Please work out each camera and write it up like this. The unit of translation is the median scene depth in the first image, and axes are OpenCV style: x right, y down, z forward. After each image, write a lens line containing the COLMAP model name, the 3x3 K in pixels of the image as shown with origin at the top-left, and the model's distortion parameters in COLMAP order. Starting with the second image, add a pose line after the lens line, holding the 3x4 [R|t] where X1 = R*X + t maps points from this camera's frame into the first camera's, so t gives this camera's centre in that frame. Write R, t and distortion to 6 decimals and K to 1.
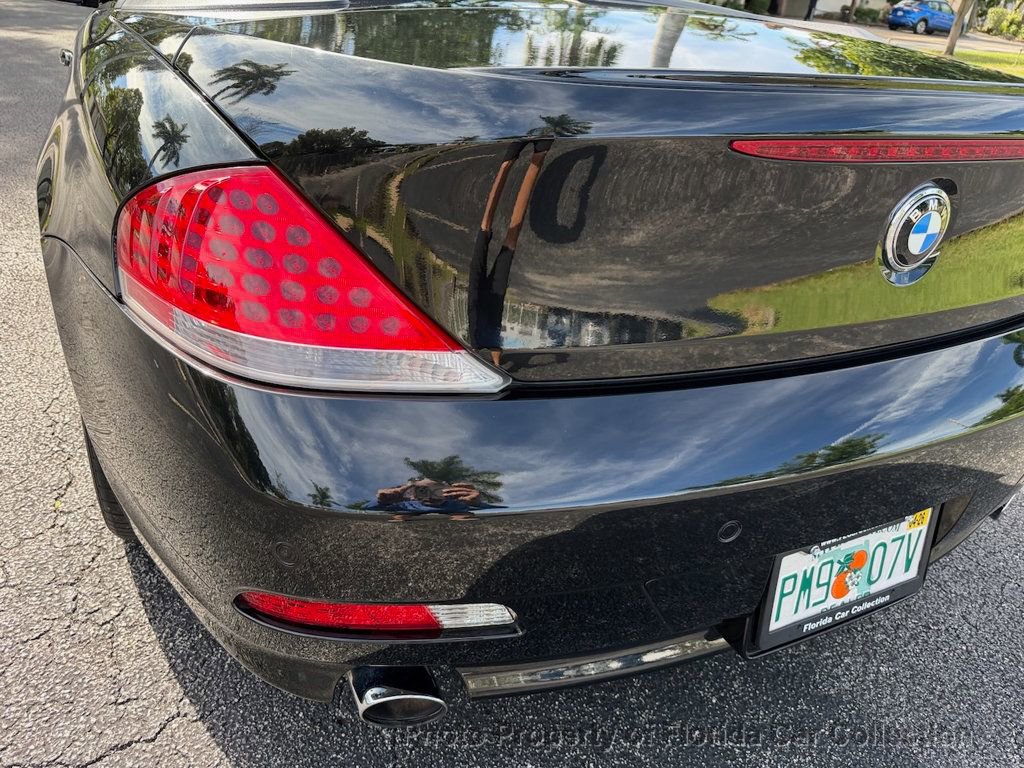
lens RADIAL K [[728.8, 0, 517.4], [0, 728.8, 388.5], [0, 0, 1]] dist [0.008300, -0.016032]
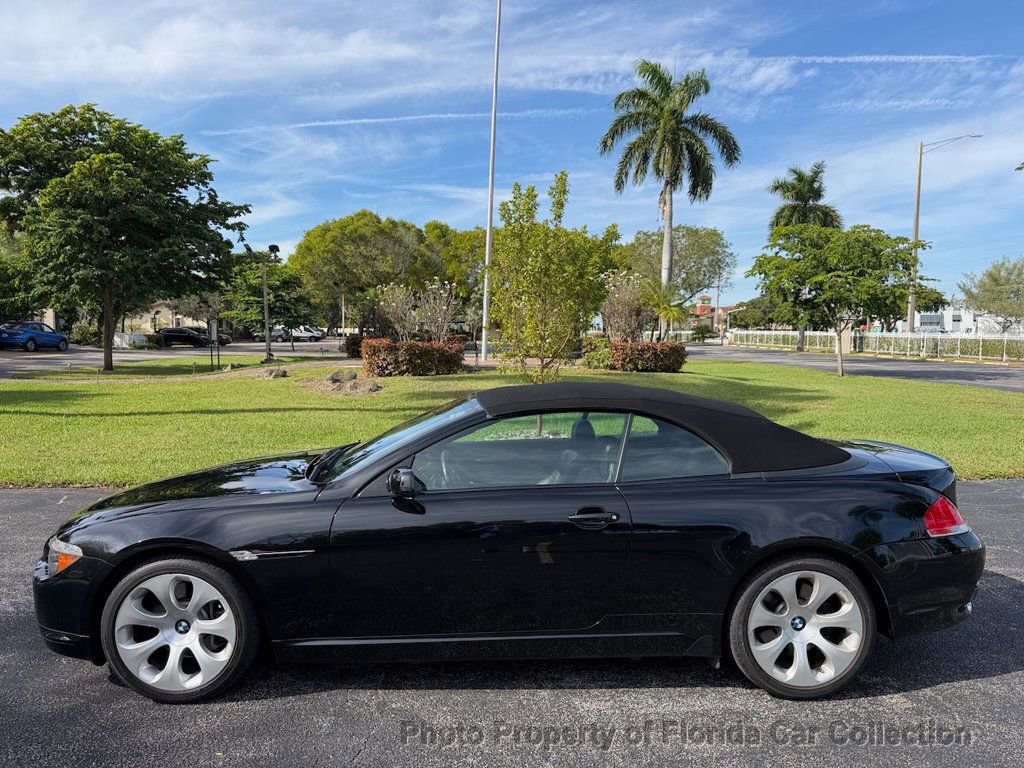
lens RADIAL K [[728.8, 0, 504.5], [0, 728.8, 379.5], [0, 0, 1]] dist [0.008300, -0.016032]
pose [[0.424453, -0.117424, 0.897804, -4.106601], [0.448908, 0.888402, -0.096035, -1.260571], [-0.786334, 0.443794, 0.429797, 0.512901]]
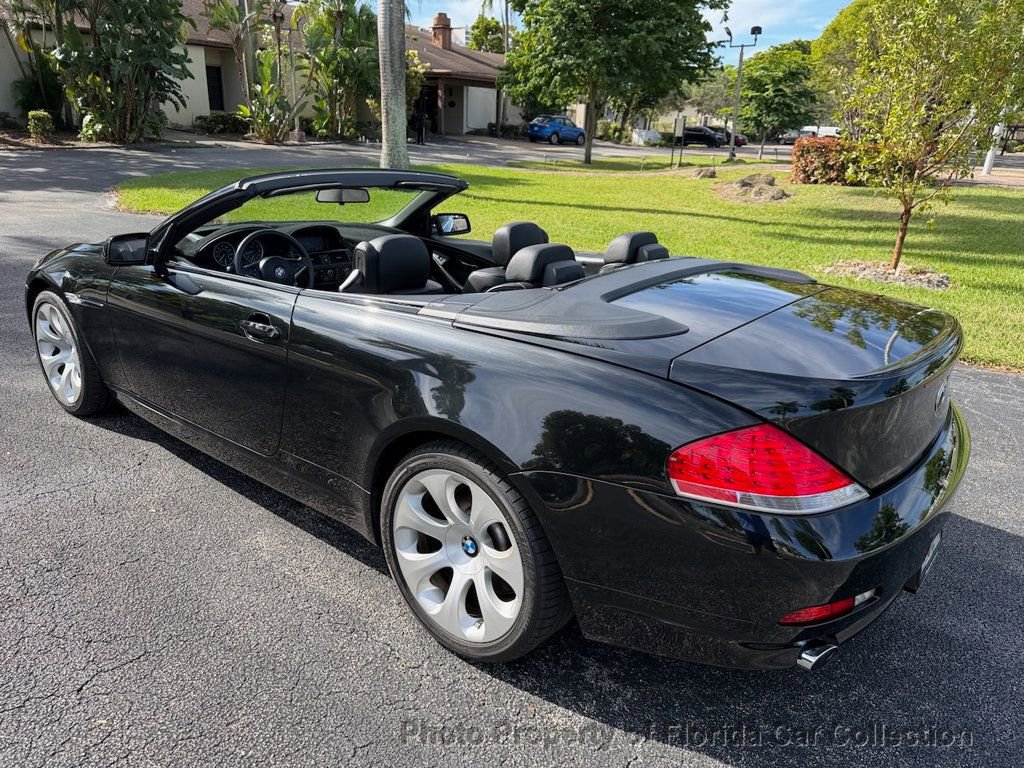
lens RADIAL K [[728.8, 0, 514.3], [0, 728.8, 392.0], [0, 0, 1]] dist [0.008300, -0.016032]
pose [[0.906718, -0.175040, 0.383697, -1.429053], [0.221316, 0.971948, -0.079600, -0.277556], [-0.359000, 0.157093, 0.920022, -0.646390]]
